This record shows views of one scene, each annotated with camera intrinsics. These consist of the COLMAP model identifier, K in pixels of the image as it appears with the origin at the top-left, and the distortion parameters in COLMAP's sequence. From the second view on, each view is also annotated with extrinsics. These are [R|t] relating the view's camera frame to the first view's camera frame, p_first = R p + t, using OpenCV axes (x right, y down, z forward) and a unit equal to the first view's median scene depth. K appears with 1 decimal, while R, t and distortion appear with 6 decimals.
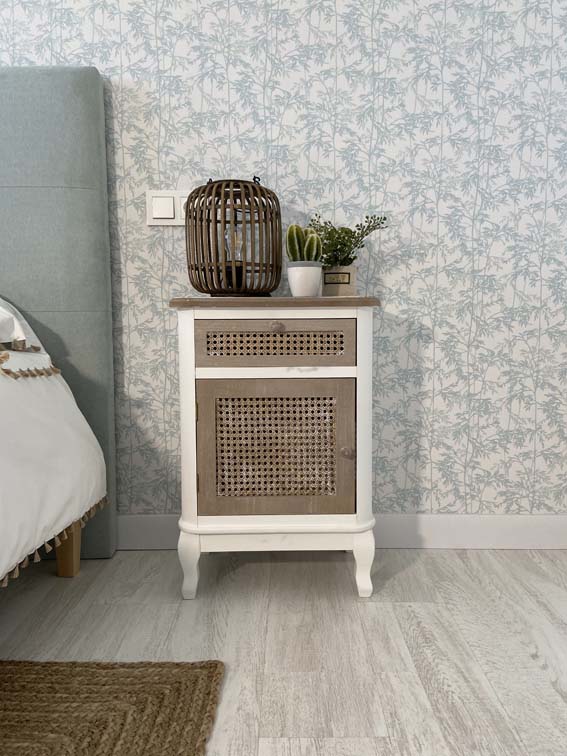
lens RADIAL K [[577.0, 0, 290.2], [0, 577.0, 371.7], [0, 0, 1]] dist [0.108793, -0.132637]
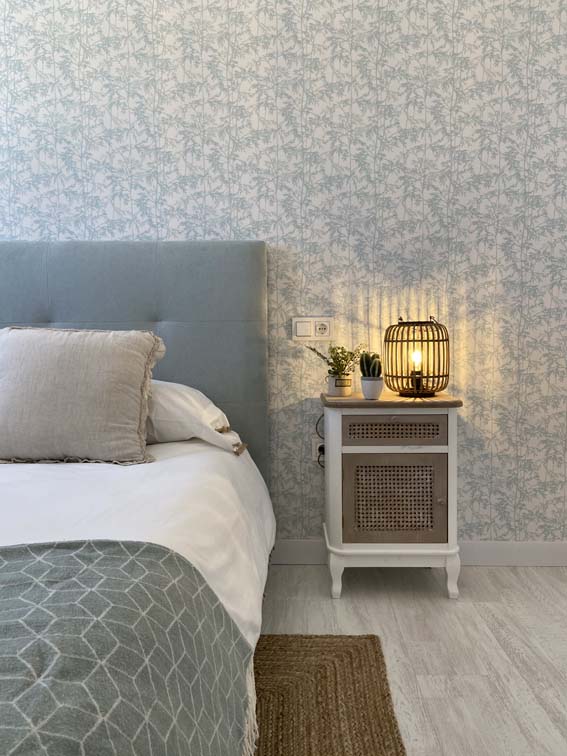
lens RADIAL K [[577.0, 0, 289.2], [0, 577.0, 371.4], [0, 0, 1]] dist [0.108793, -0.132637]
pose [[0.999817, -0.002965, -0.018882, -0.270913], [0.002604, 0.999814, -0.019094, -0.174625], [0.018936, 0.019042, 0.999639, -0.540655]]
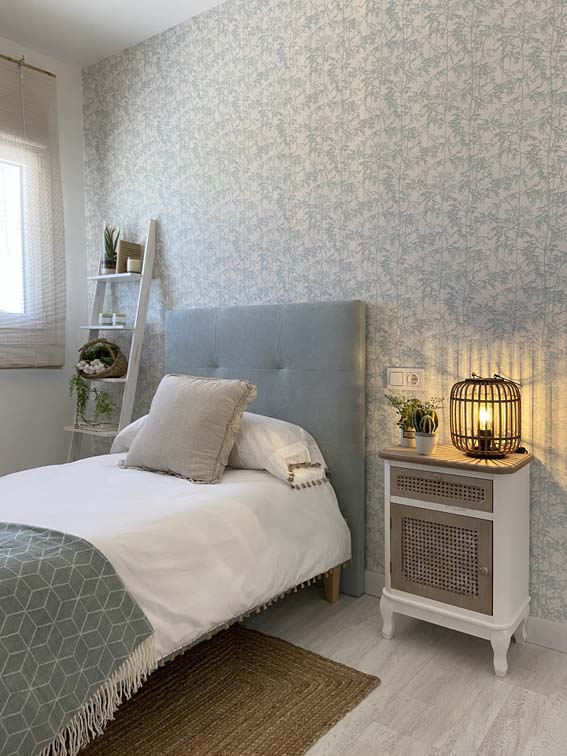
lens RADIAL K [[577.0, 0, 280.6], [0, 577.0, 368.9], [0, 0, 1]] dist [0.108793, -0.132637]
pose [[0.794687, 0.027696, -0.606387, 0.567922], [-0.051284, 0.998450, -0.021605, -0.308214], [0.604849, 0.048267, 0.794876, -0.504880]]
